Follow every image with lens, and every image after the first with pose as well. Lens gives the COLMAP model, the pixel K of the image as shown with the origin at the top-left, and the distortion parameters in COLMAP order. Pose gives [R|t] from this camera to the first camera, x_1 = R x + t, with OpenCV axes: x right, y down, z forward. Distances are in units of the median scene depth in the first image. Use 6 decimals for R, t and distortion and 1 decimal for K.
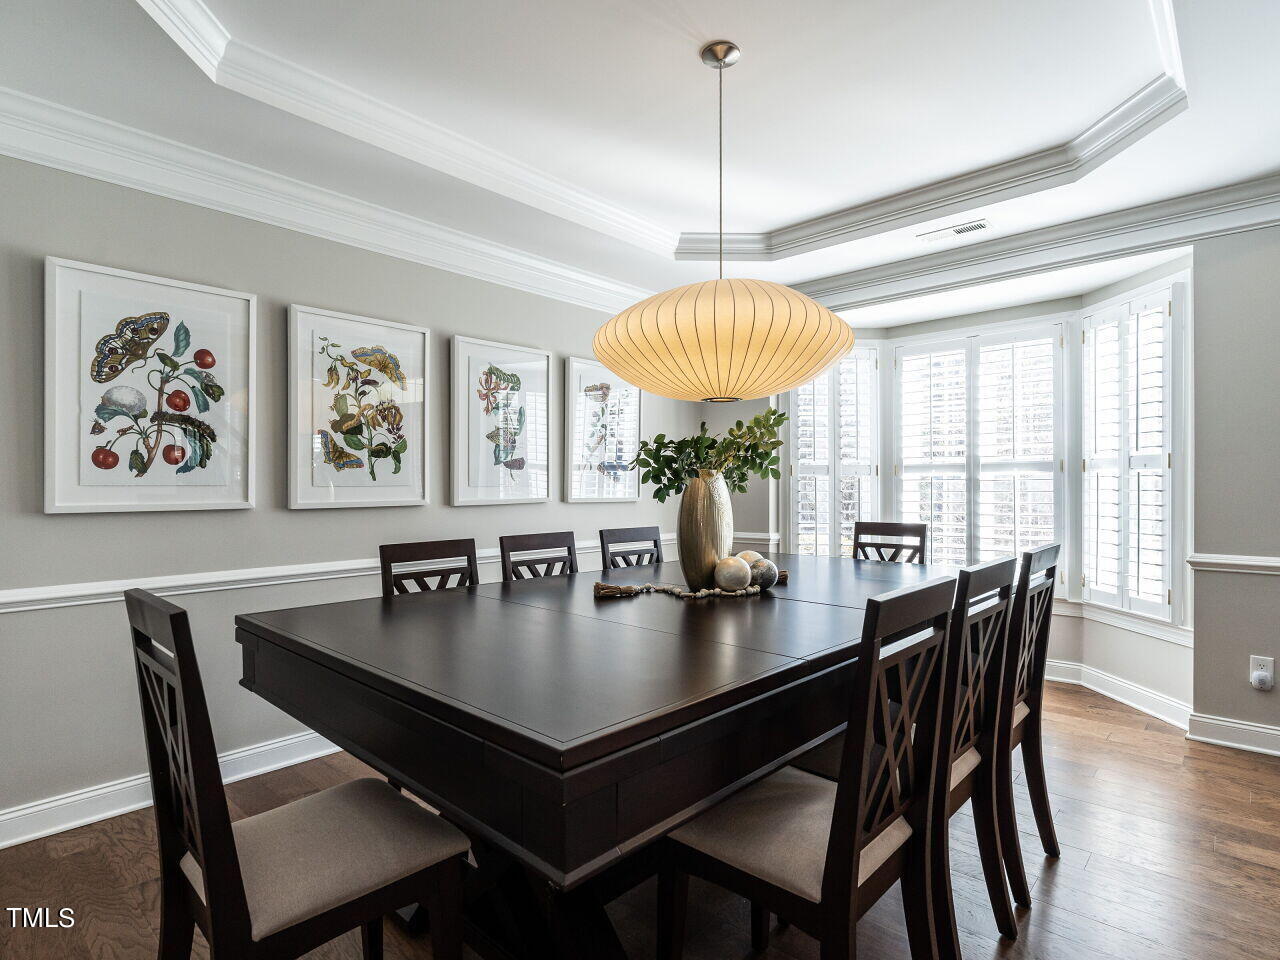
lens RADIAL K [[688.7, 0, 648.8], [0, 688.7, 479.2], [0, 0, 1]] dist [0.002818, 0.000090]
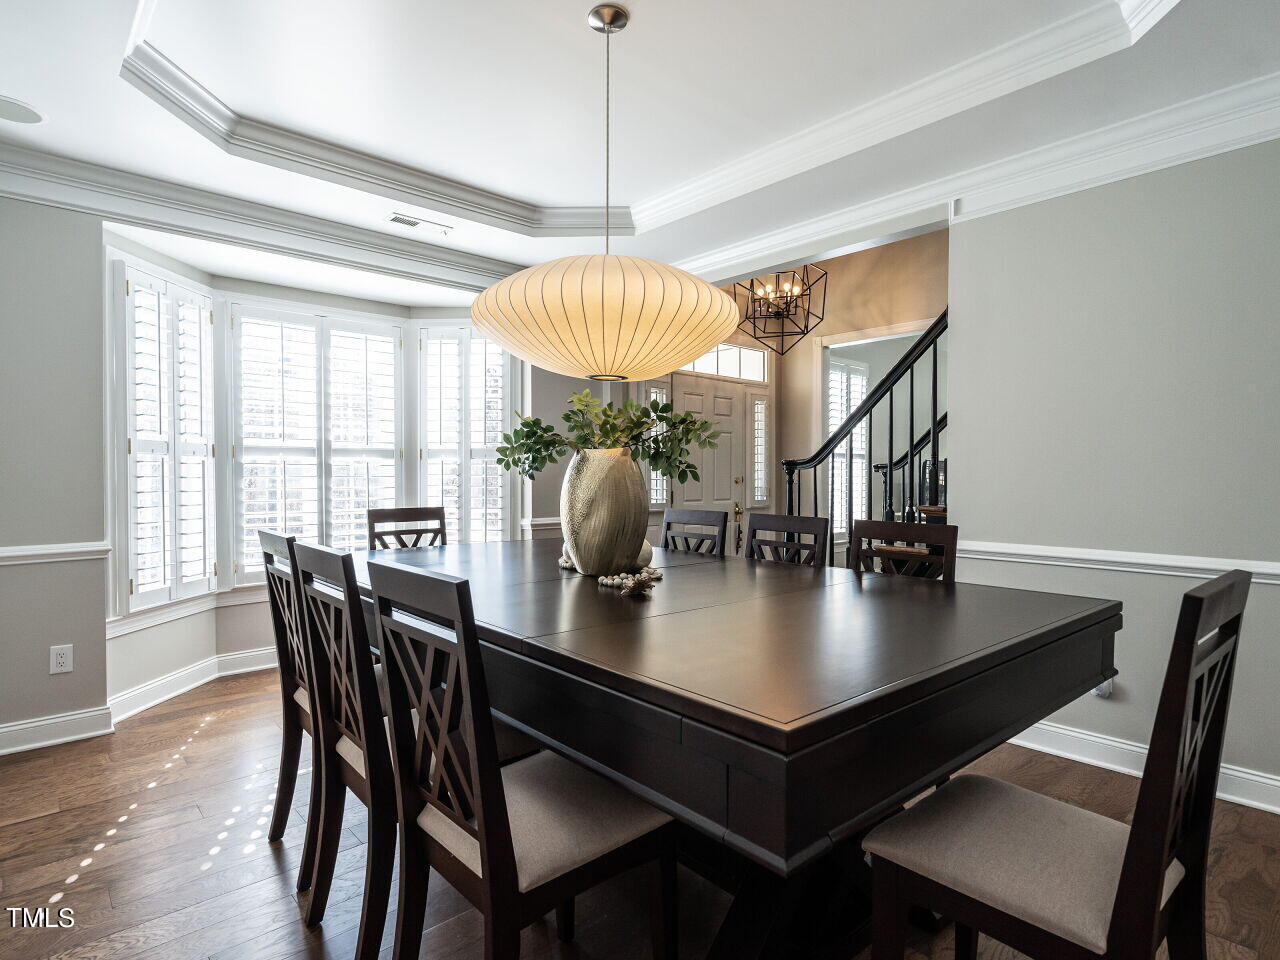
lens RADIAL K [[688.7, 0, 648.5], [0, 688.7, 488.8], [0, 0, 1]] dist [0.002818, 0.000090]
pose [[0.094418, -0.017954, 0.995371, -0.548790], [-0.011675, 0.999749, 0.019141, 0.013475], [-0.995464, -0.013428, 0.094185, 0.543071]]
